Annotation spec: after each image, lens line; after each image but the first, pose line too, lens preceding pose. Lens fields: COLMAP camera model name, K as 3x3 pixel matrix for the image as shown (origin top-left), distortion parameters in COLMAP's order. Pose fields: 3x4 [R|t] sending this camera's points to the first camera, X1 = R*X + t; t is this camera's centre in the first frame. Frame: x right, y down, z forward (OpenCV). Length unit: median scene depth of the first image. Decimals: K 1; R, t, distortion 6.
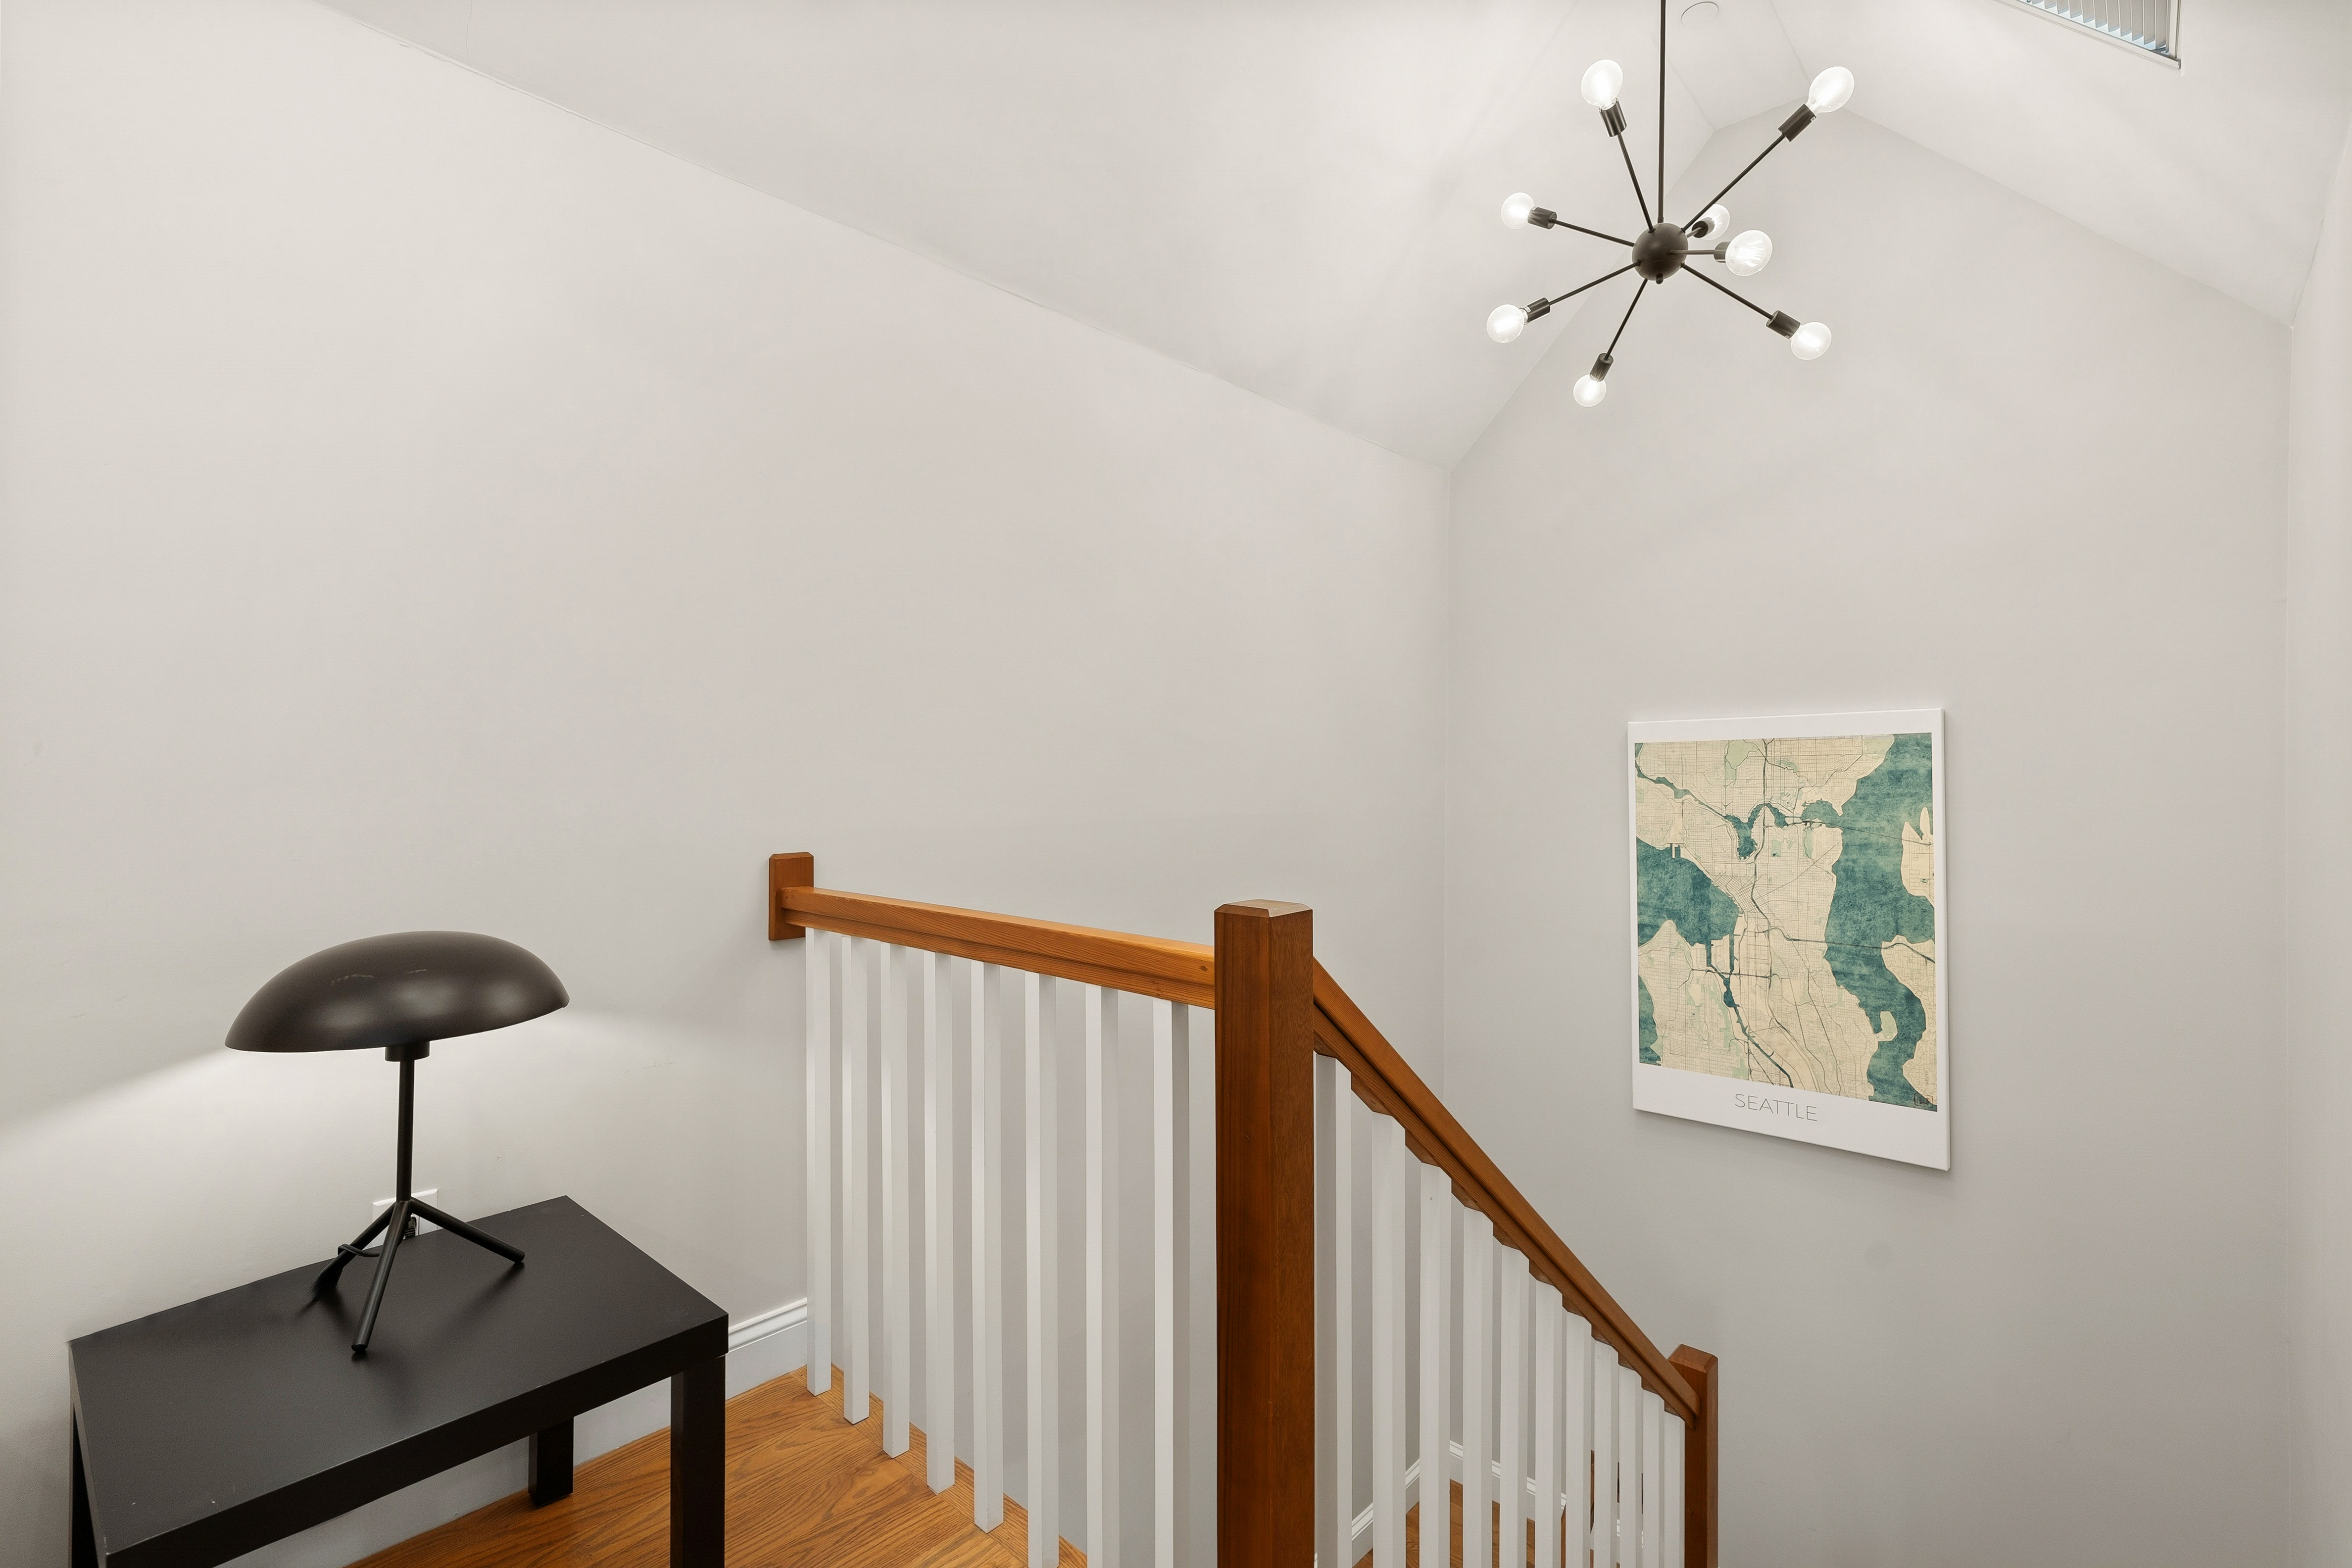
lens RADIAL K [[1061.6, 0, 1176.0], [0, 1061.6, 784.0], [0, 0, 1]] dist [-0.001285, 0.000059]
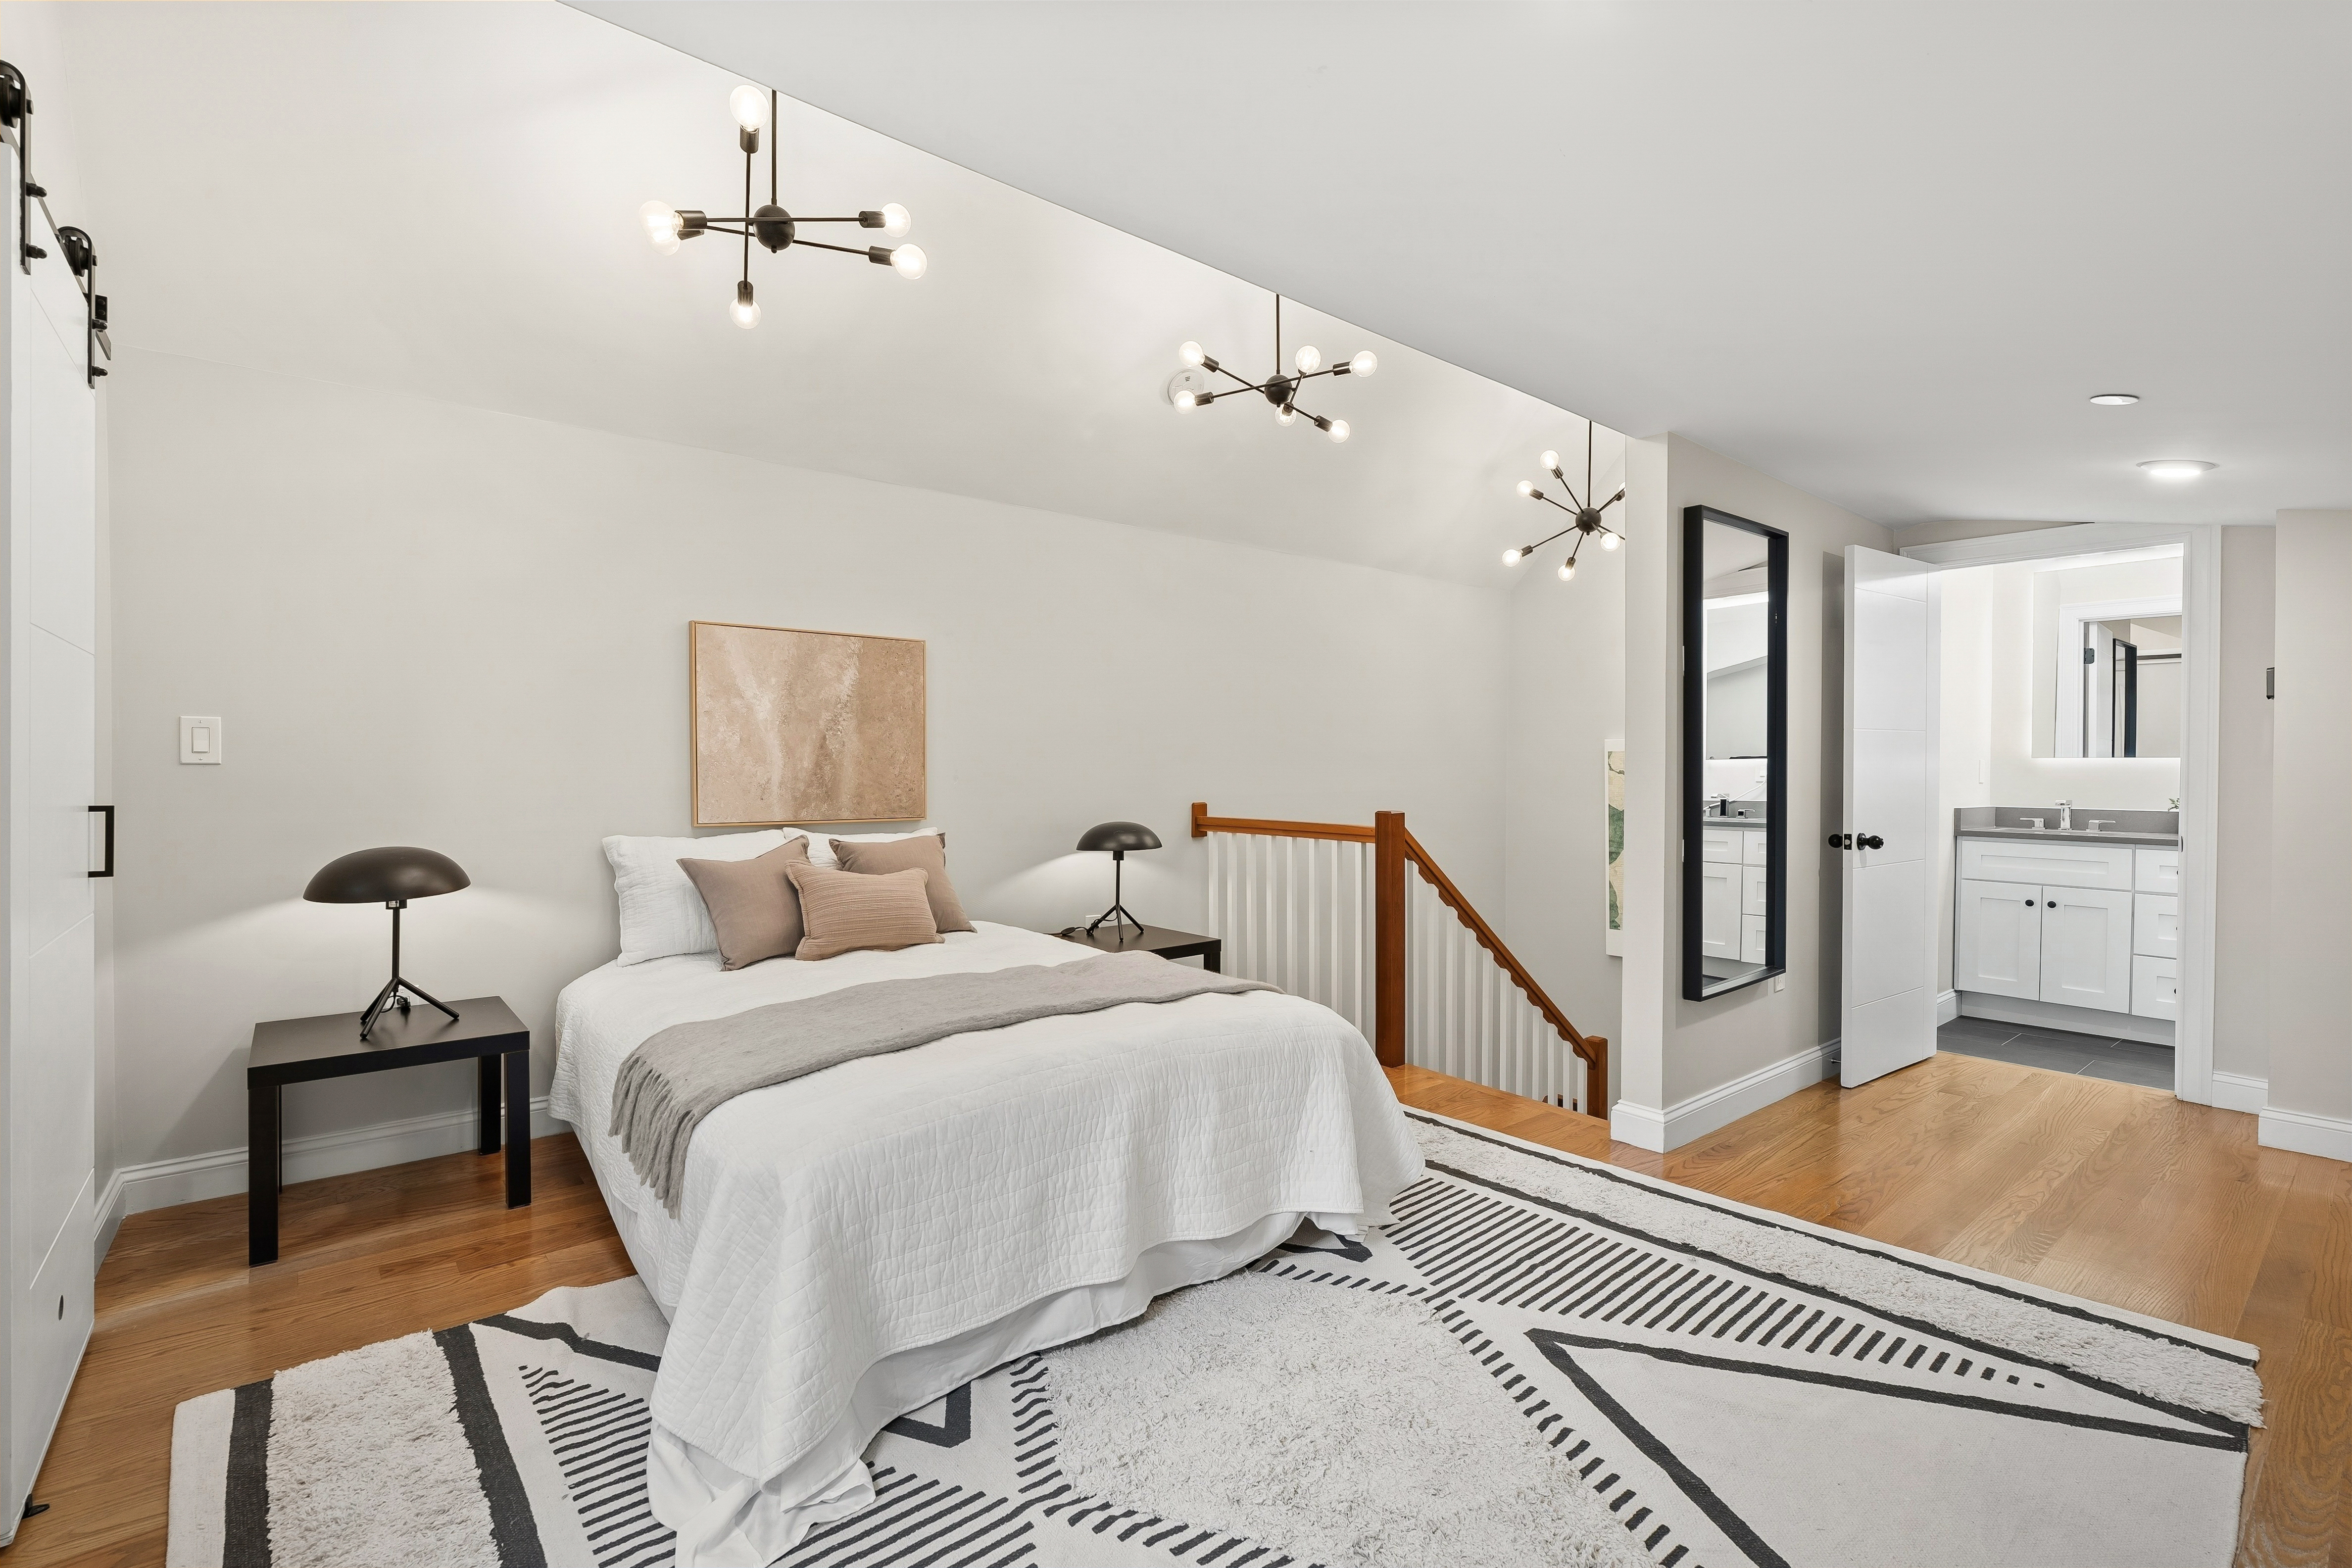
lens RADIAL K [[1058.7, 0, 1176.0], [0, 1058.7, 784.0], [0, 0, 1]] dist [0.025984, 0.000059]
pose [[0.991154, 0.001257, -0.132713, -0.124885], [0.000337, 0.999928, 0.011985, -0.011314], [0.132718, -0.011924, 0.991082, -2.102740]]
